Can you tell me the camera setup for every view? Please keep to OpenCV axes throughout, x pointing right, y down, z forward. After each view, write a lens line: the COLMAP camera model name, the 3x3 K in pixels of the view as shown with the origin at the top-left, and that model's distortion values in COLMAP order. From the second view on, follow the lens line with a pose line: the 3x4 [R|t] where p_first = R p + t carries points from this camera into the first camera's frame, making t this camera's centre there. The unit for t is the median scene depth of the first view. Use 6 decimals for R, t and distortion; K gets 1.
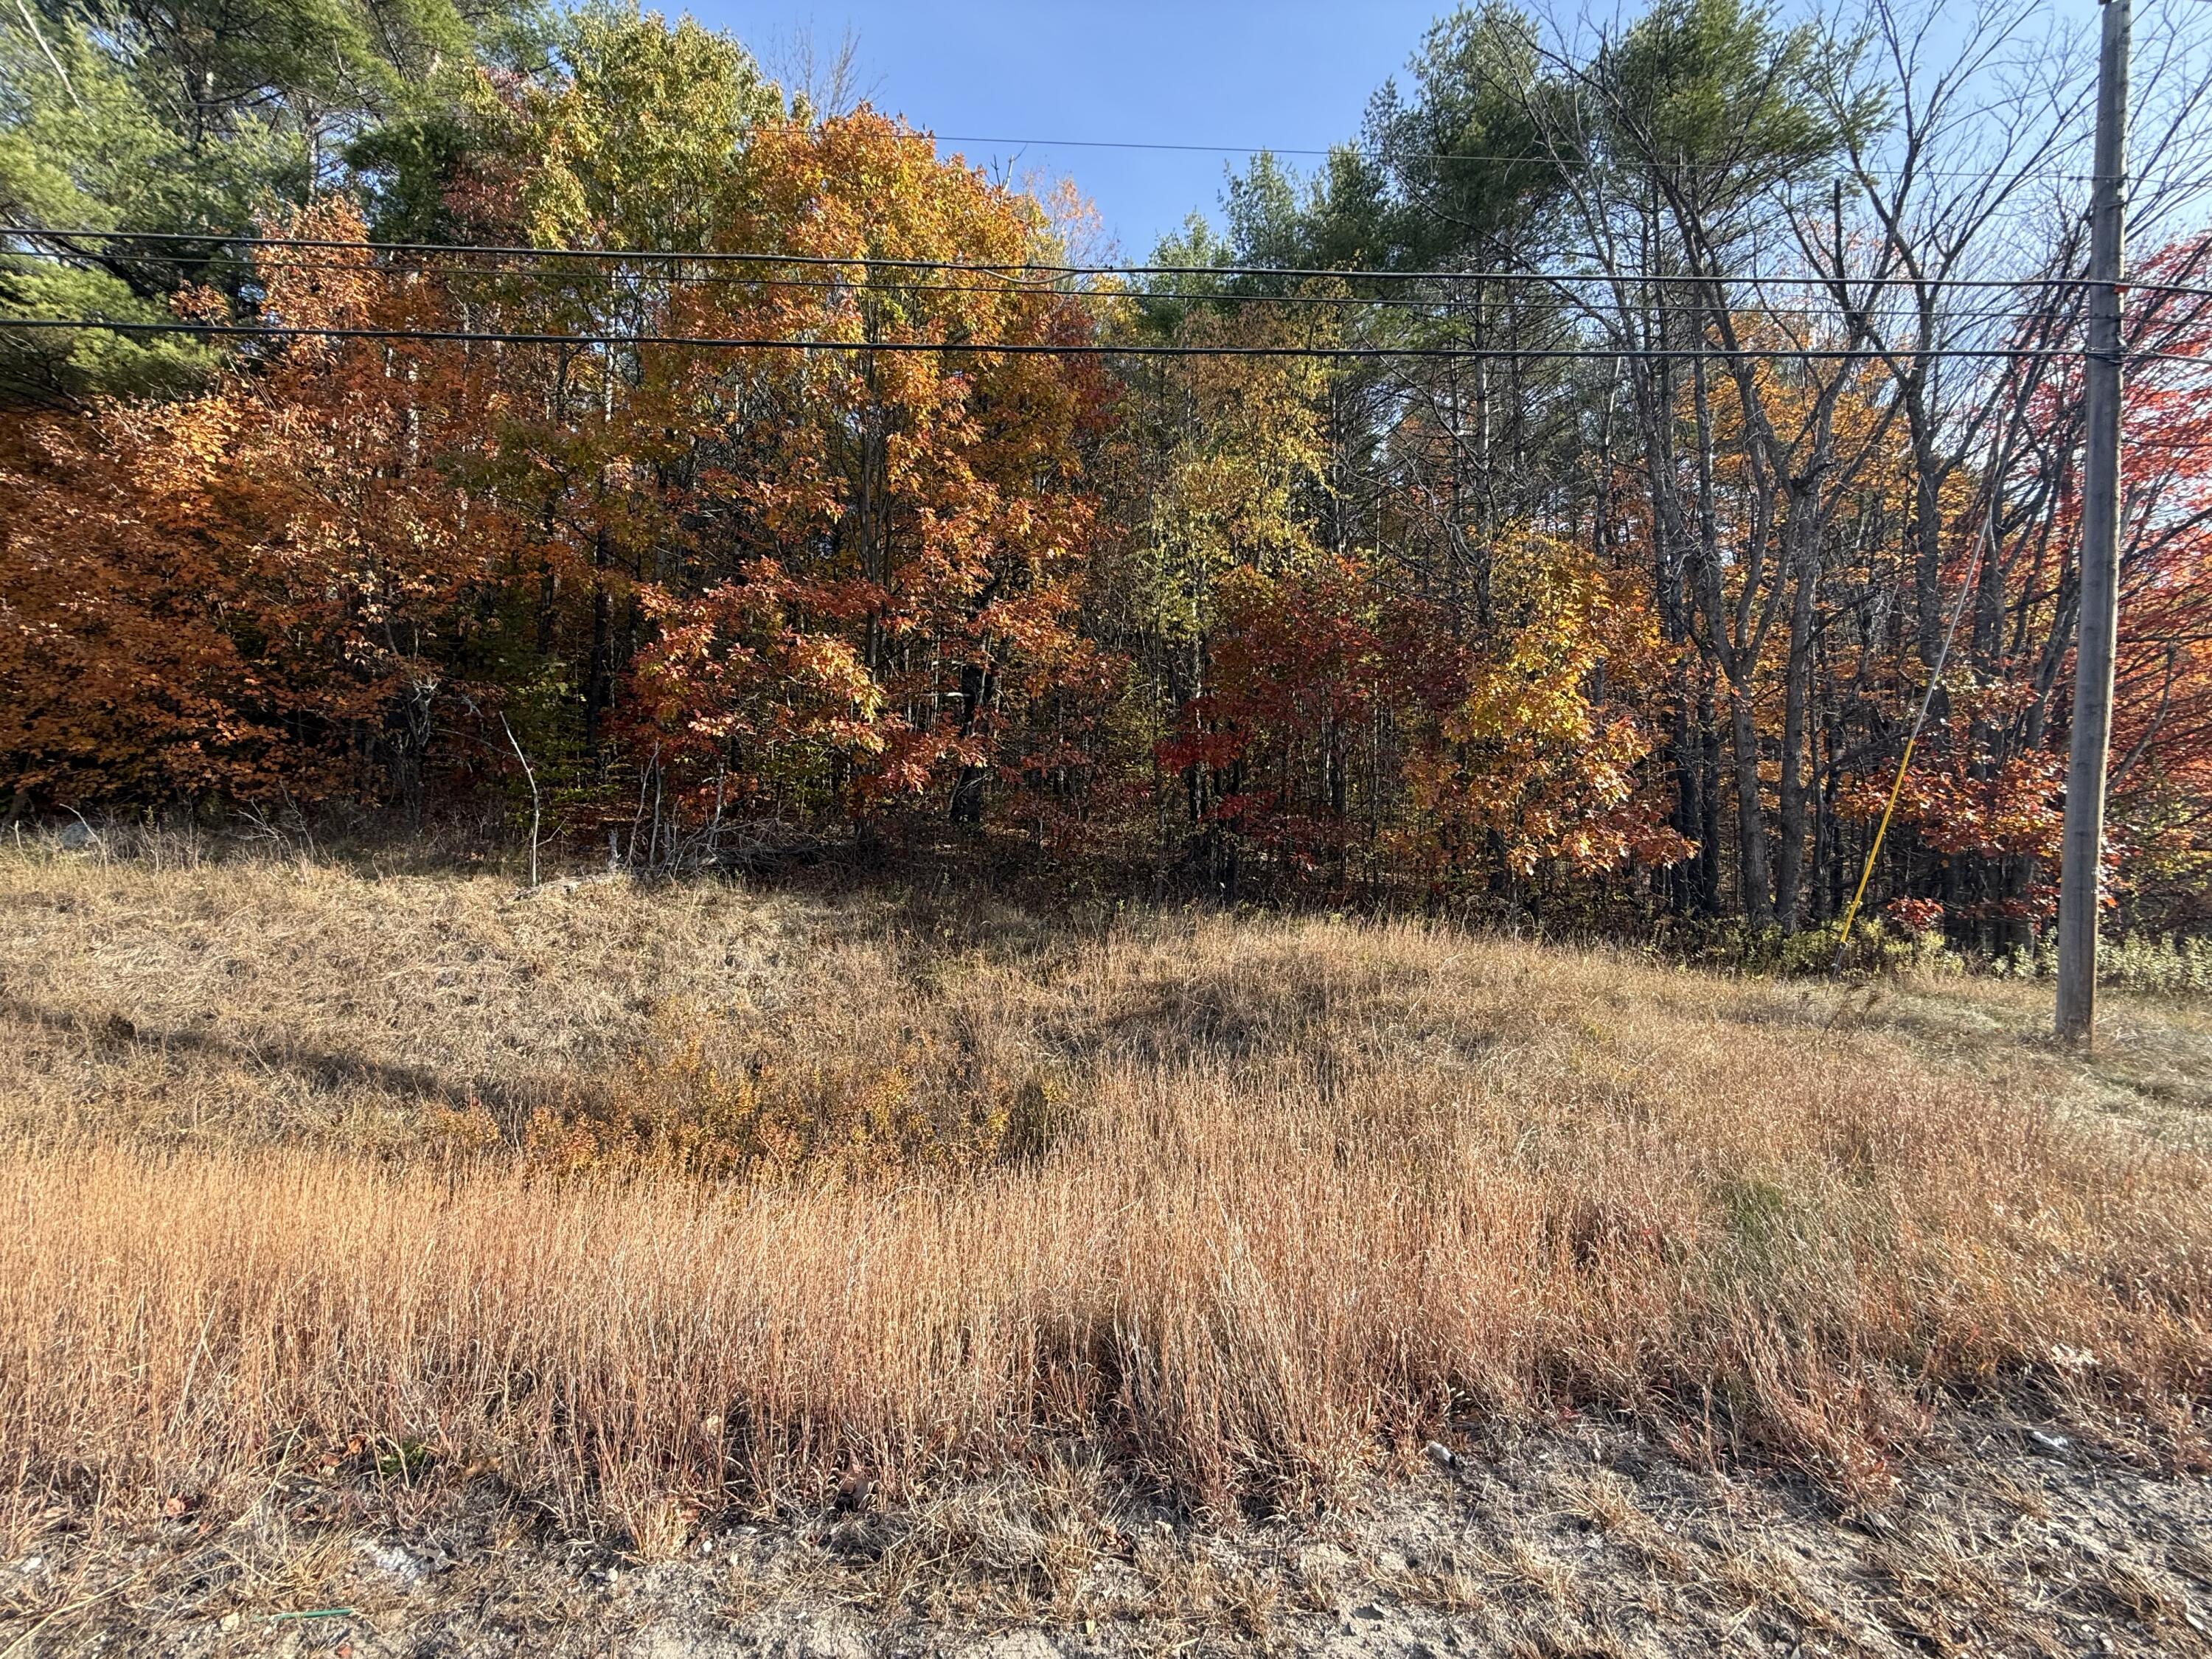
lens RADIAL K [[878.1, 0, 1099.8], [0, 878.1, 828.2], [0, 0, 1]] dist [-0.000525, -0.000041]
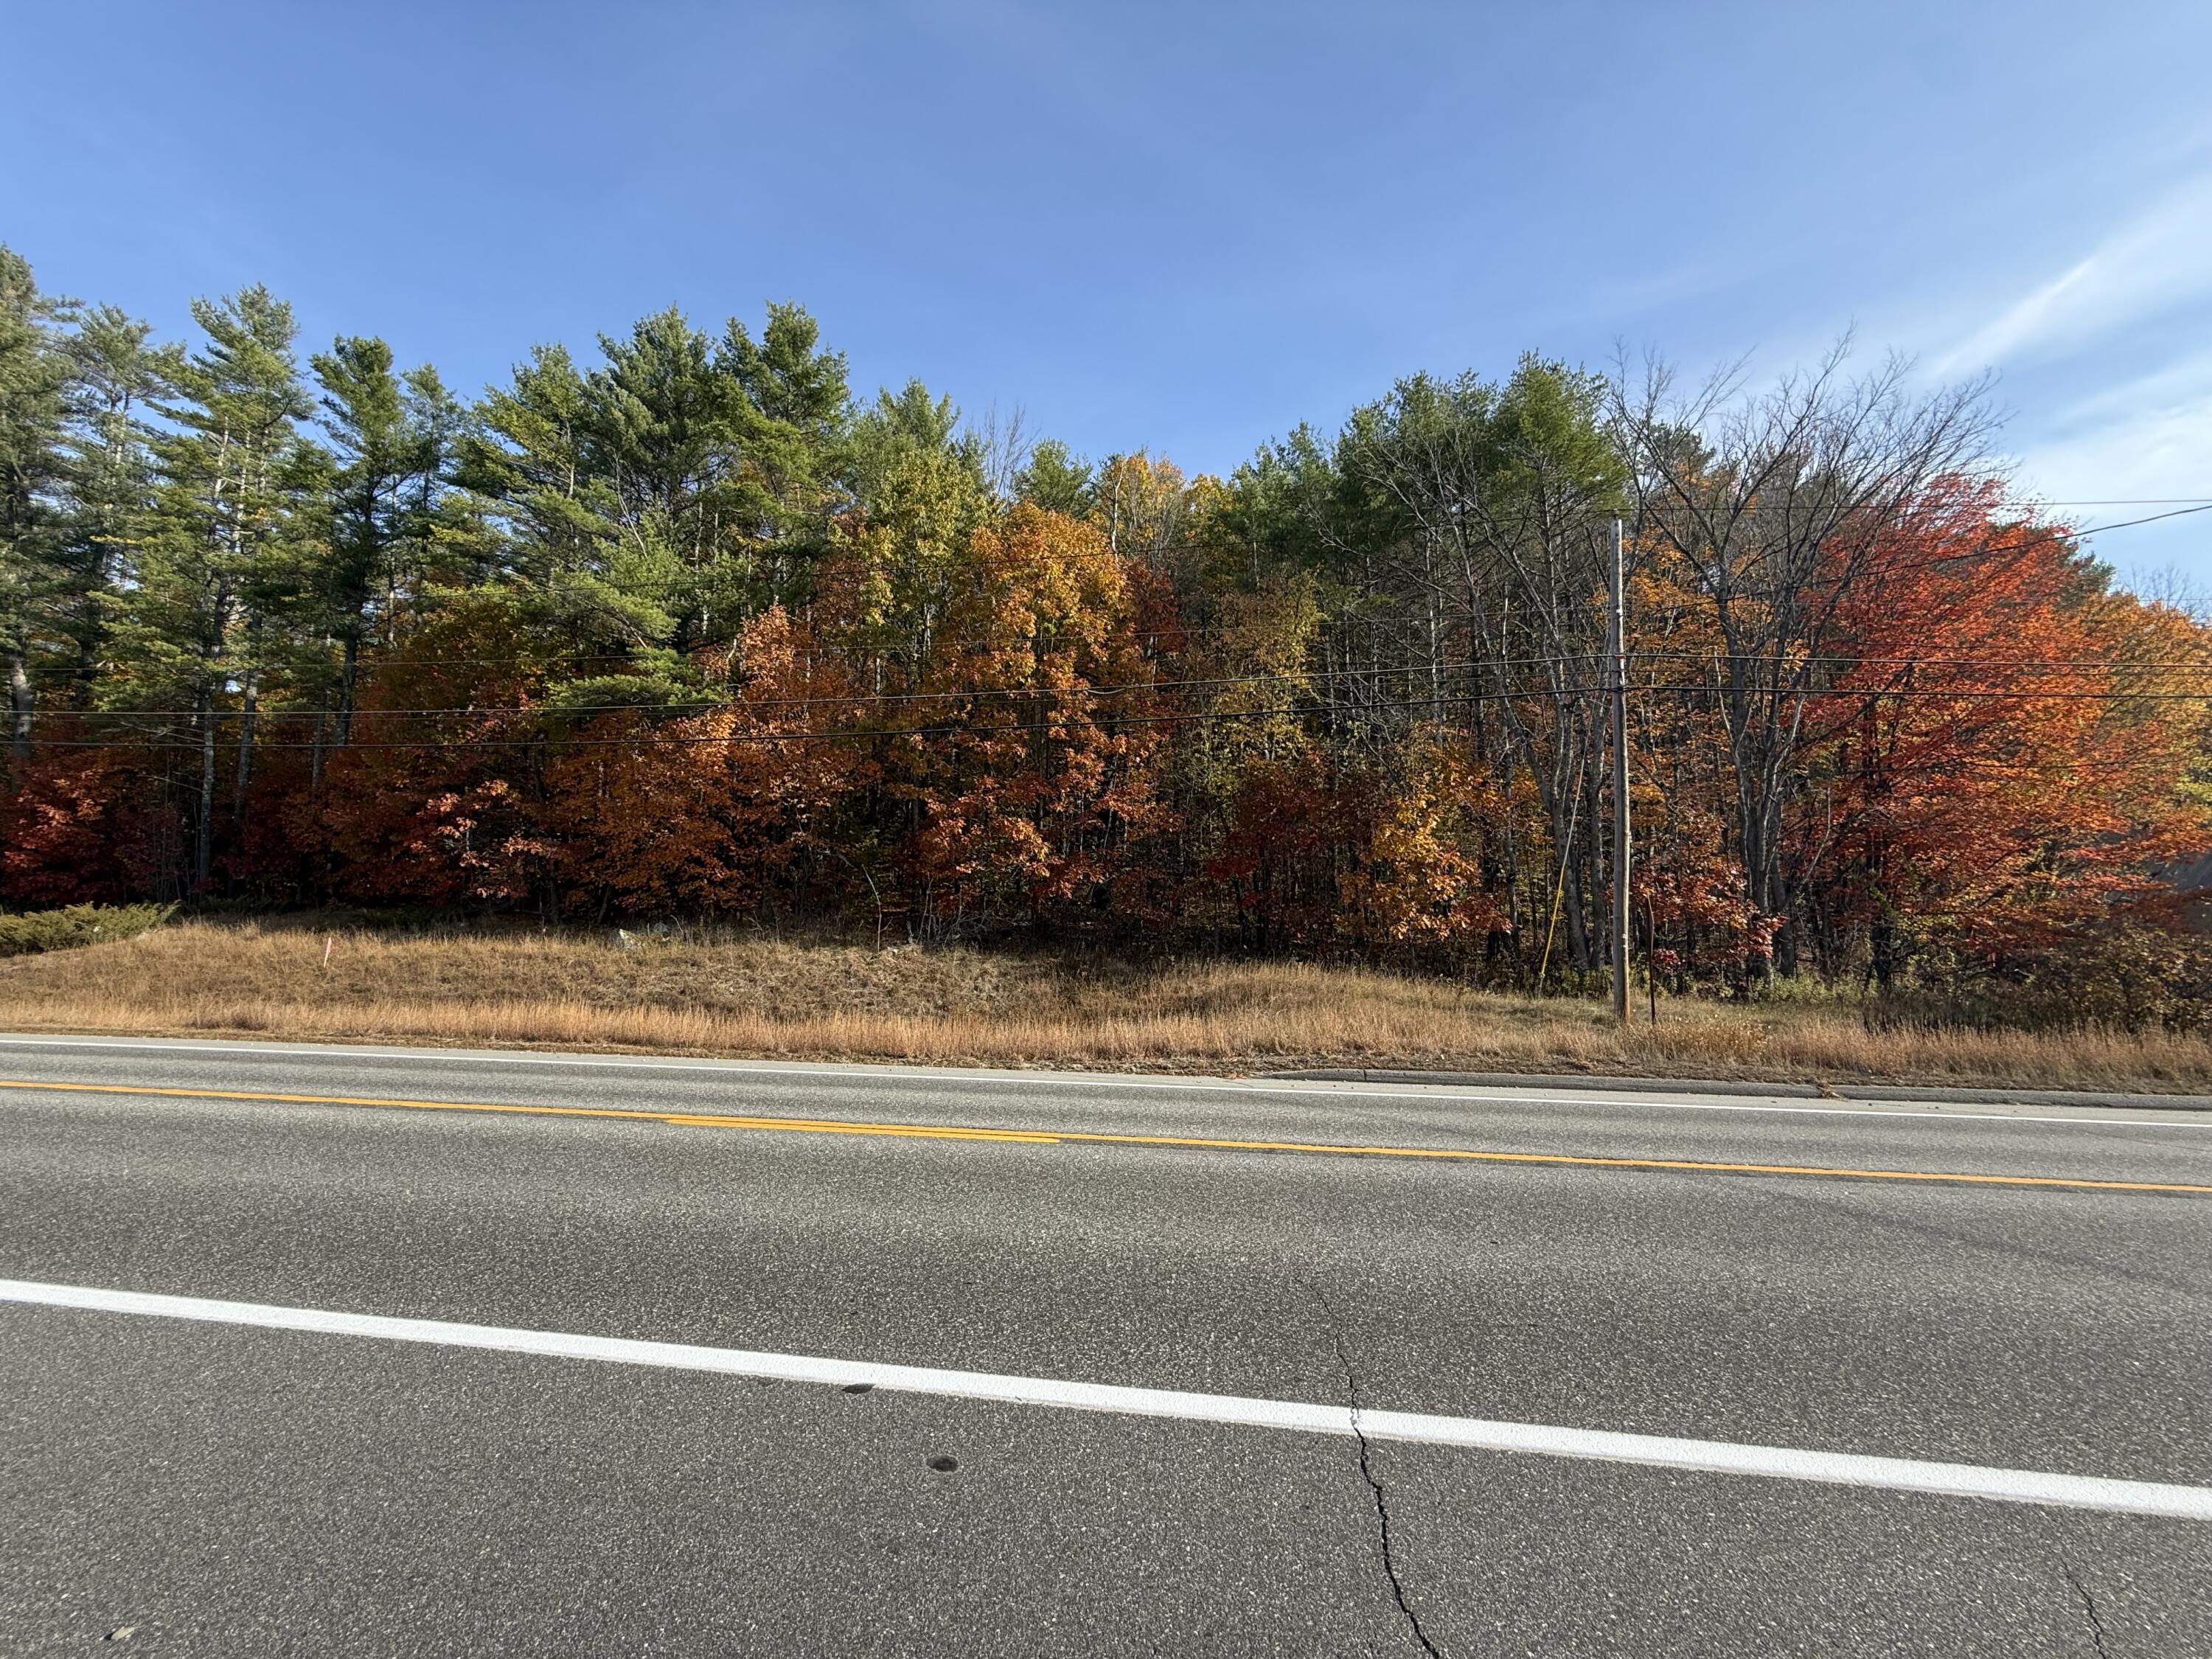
lens RADIAL K [[894.1, 0, 1106.0], [0, 894.1, 829.5], [0, 0, 1]] dist [-0.000956, -0.000076]
pose [[0.984464, -0.034705, -0.172125, 0.212802], [0.023373, 0.997450, -0.067433, -0.060031], [0.174026, 0.062363, 0.982764, -0.891708]]
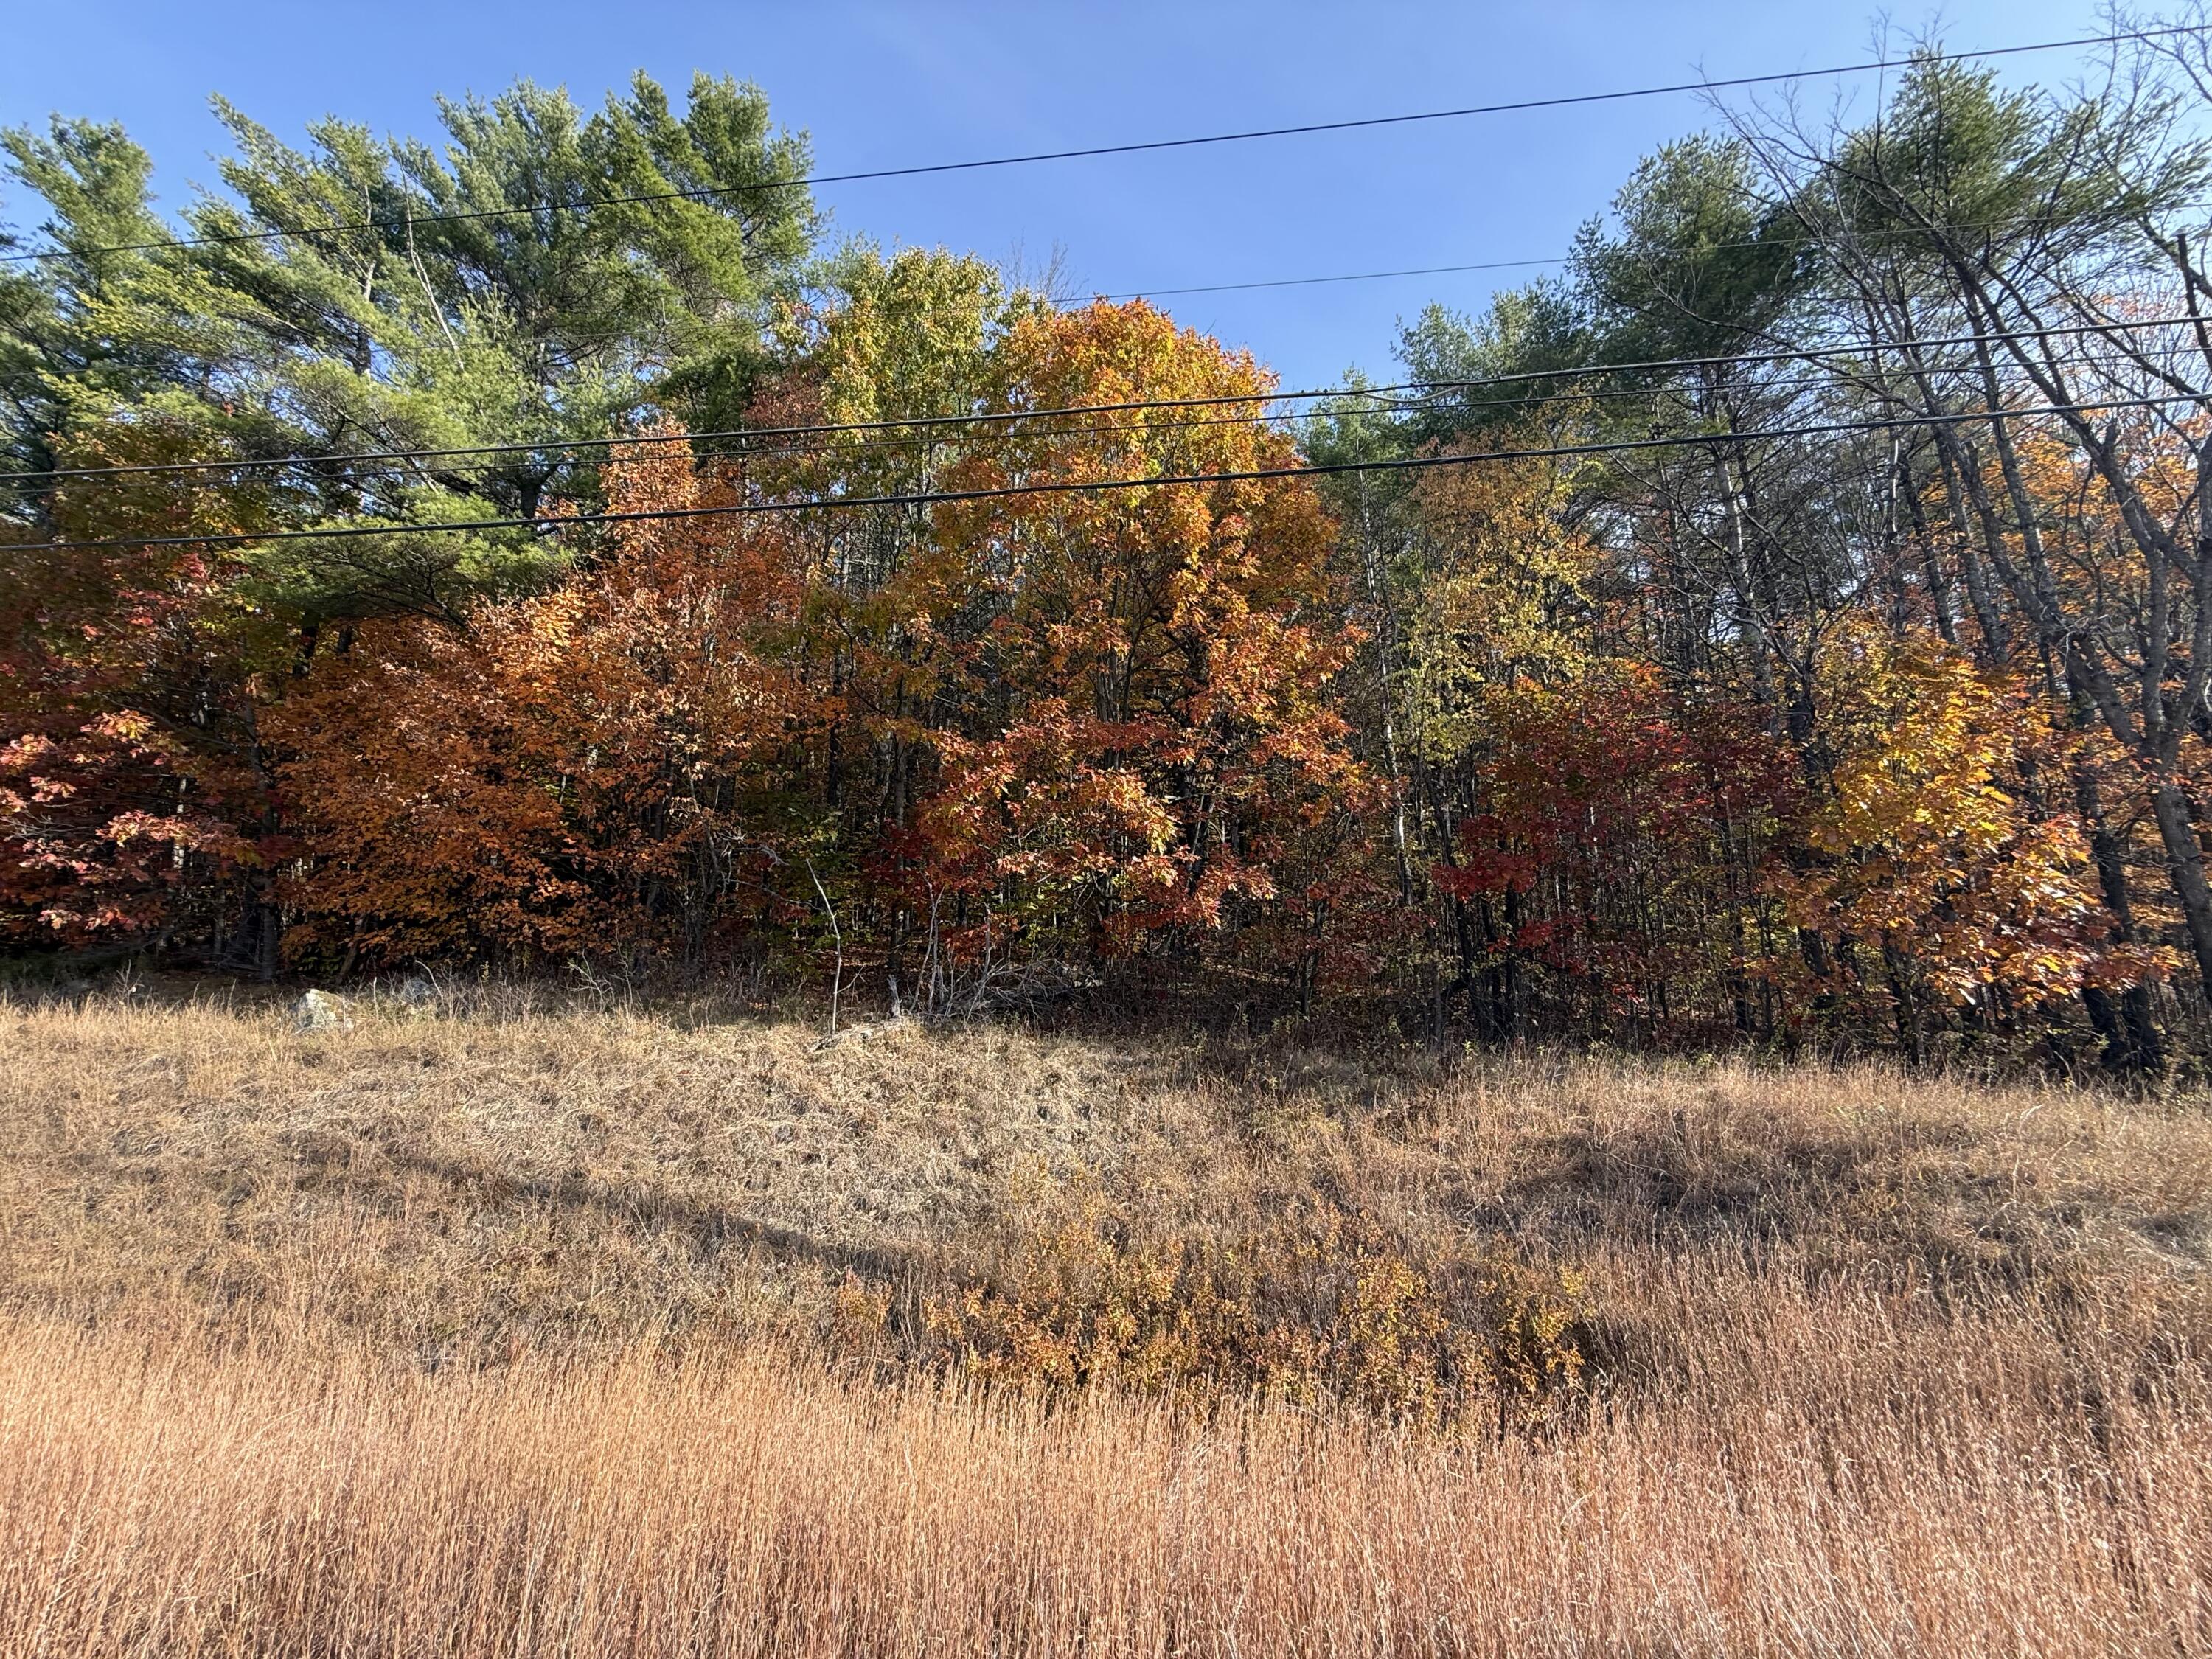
lens RADIAL K [[878.1, 0, 1099.8], [0, 878.1, 828.2], [0, 0, 1]] dist [-0.000525, -0.000041]
pose [[0.991054, -0.042841, -0.126400, -0.211566], [0.022735, 0.987429, -0.156416, -0.000995], [0.131512, 0.152143, 0.979570, 0.041155]]
